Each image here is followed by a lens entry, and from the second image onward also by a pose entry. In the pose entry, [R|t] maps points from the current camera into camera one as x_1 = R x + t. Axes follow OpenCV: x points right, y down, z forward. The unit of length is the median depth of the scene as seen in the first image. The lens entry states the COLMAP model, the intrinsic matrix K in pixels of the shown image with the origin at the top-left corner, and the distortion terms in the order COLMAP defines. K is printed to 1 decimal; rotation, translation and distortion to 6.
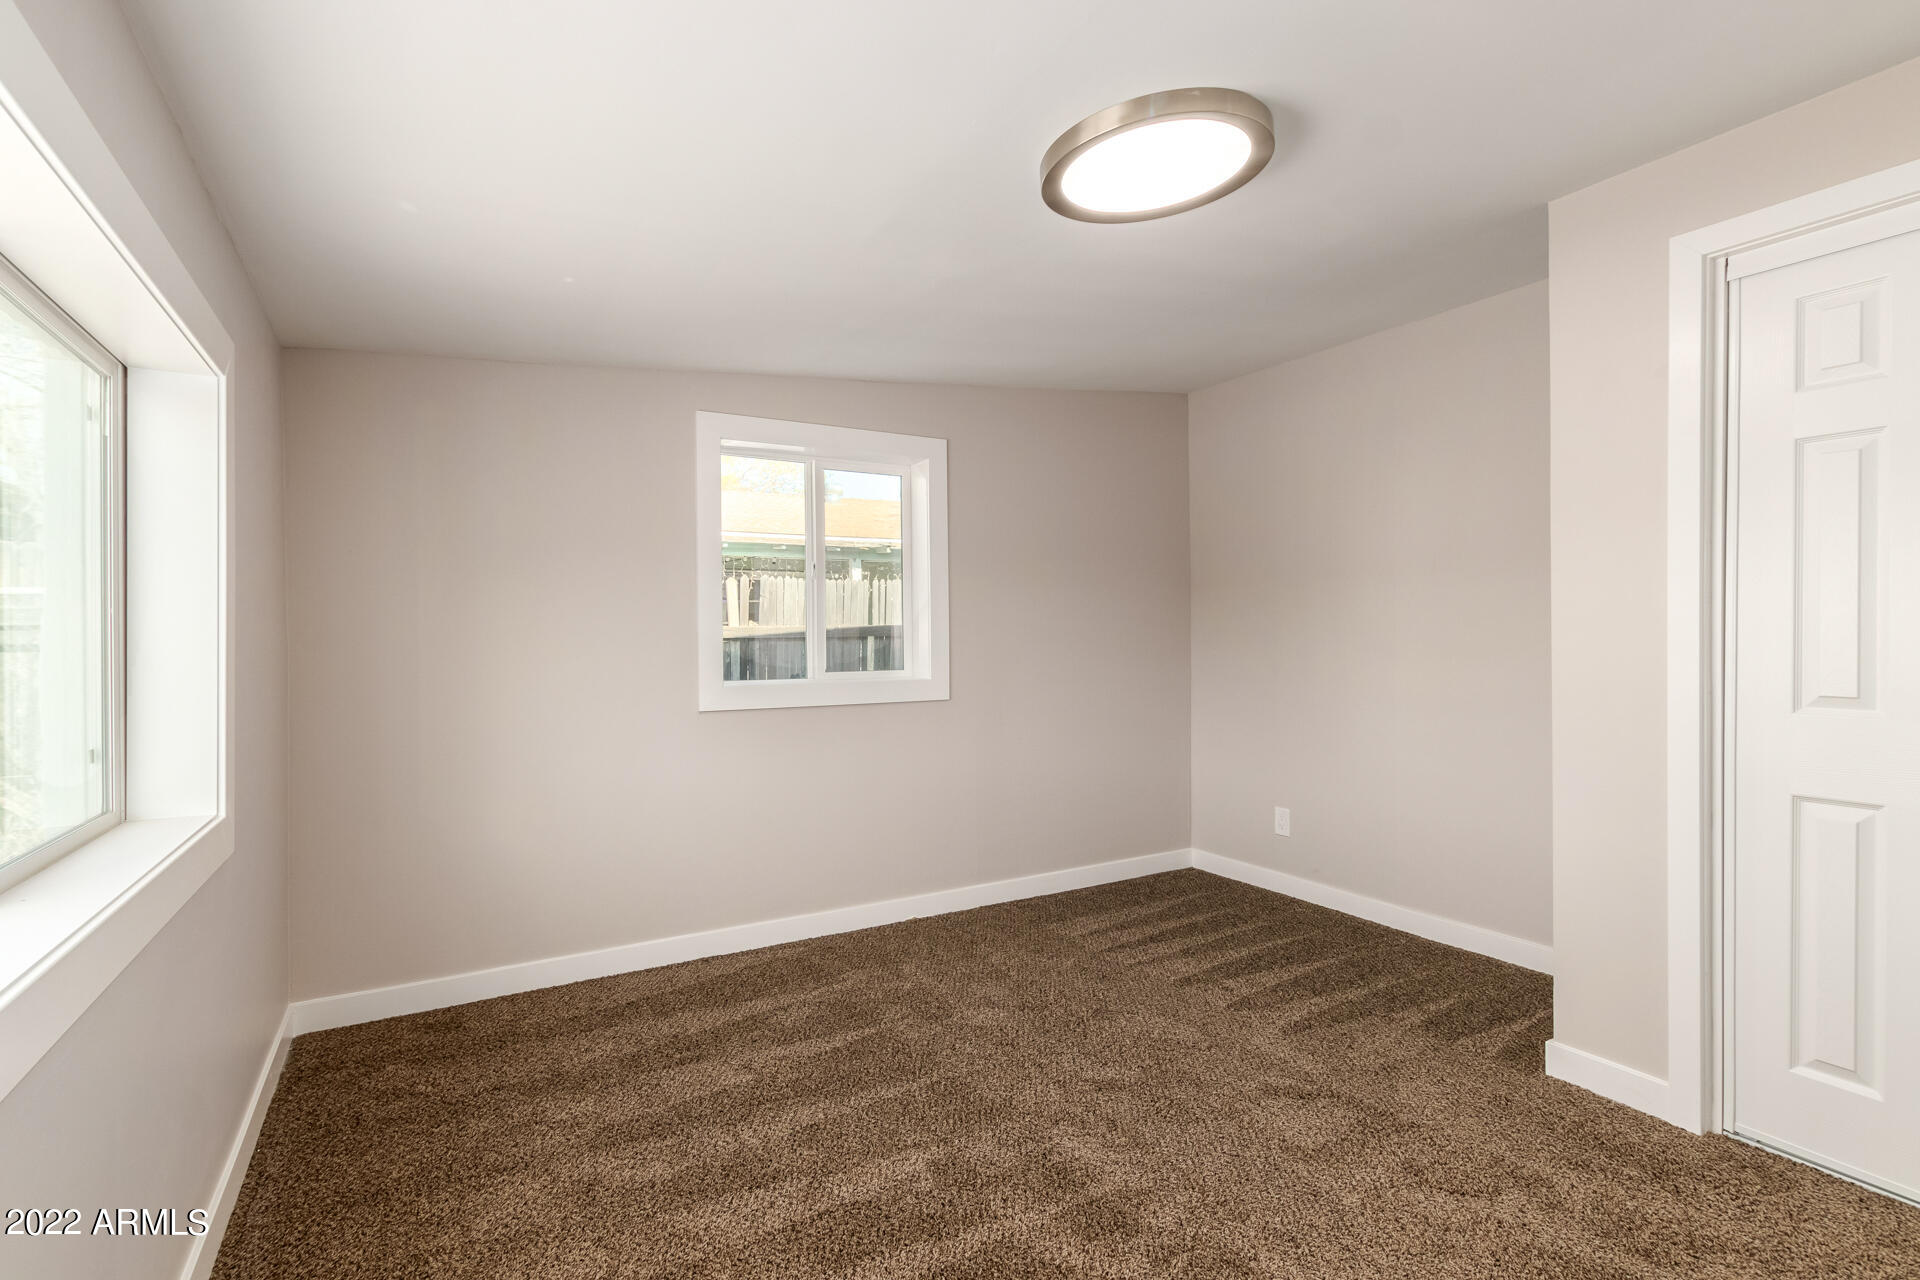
lens RADIAL K [[873.5, 0, 945.2], [0, 873.5, 641.1], [0, 0, 1]] dist [0.003311, -0.001166]
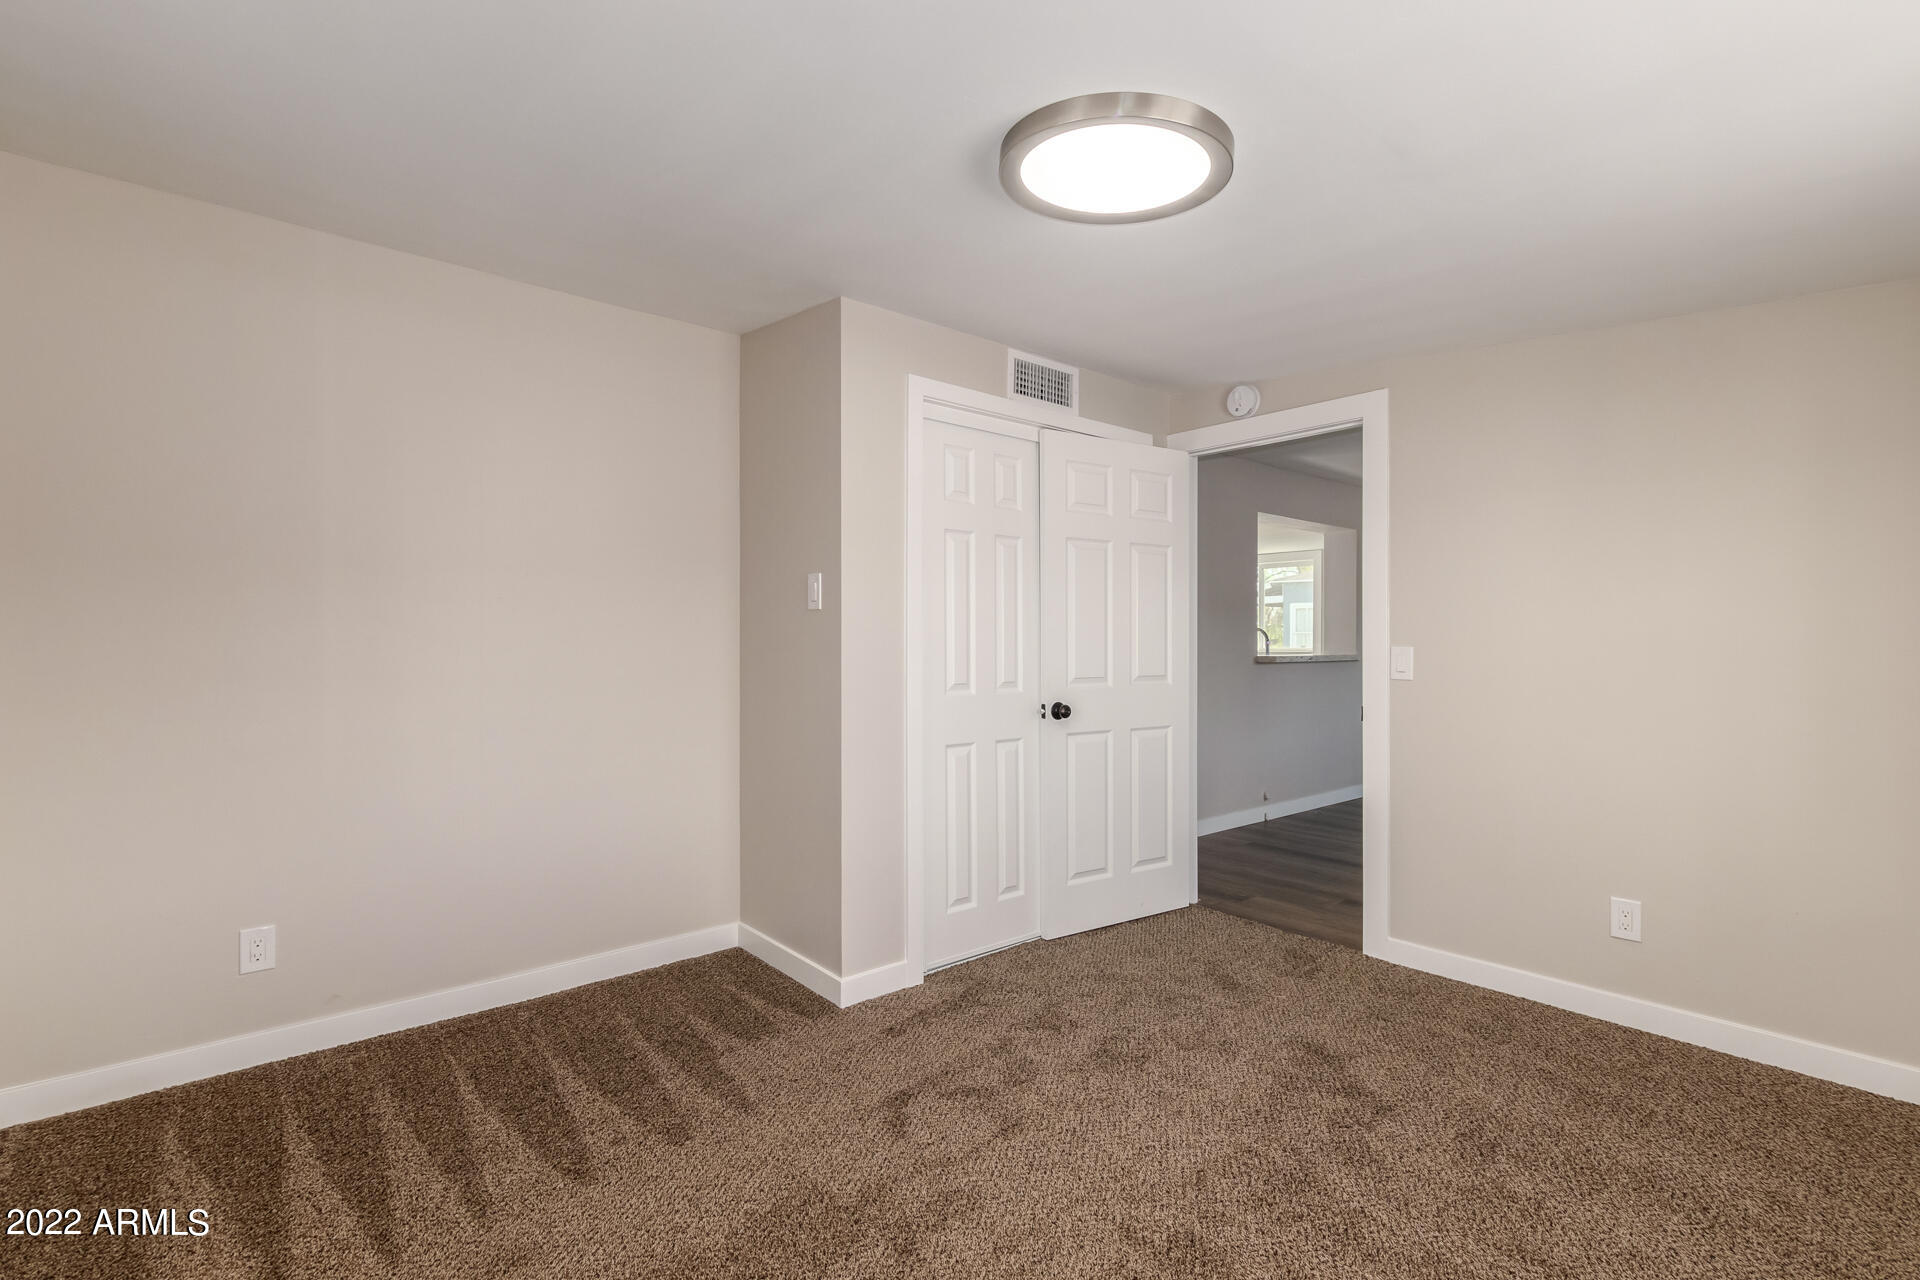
lens RADIAL K [[873.5, 0, 948.8], [0, 873.5, 645.6], [0, 0, 1]] dist [0.003311, -0.001166]
pose [[-0.181158, 0.006222, 0.983434, -0.396865], [0.007694, 0.999958, -0.004909, -0.002455], [-0.983424, 0.006677, -0.181198, 0.785977]]
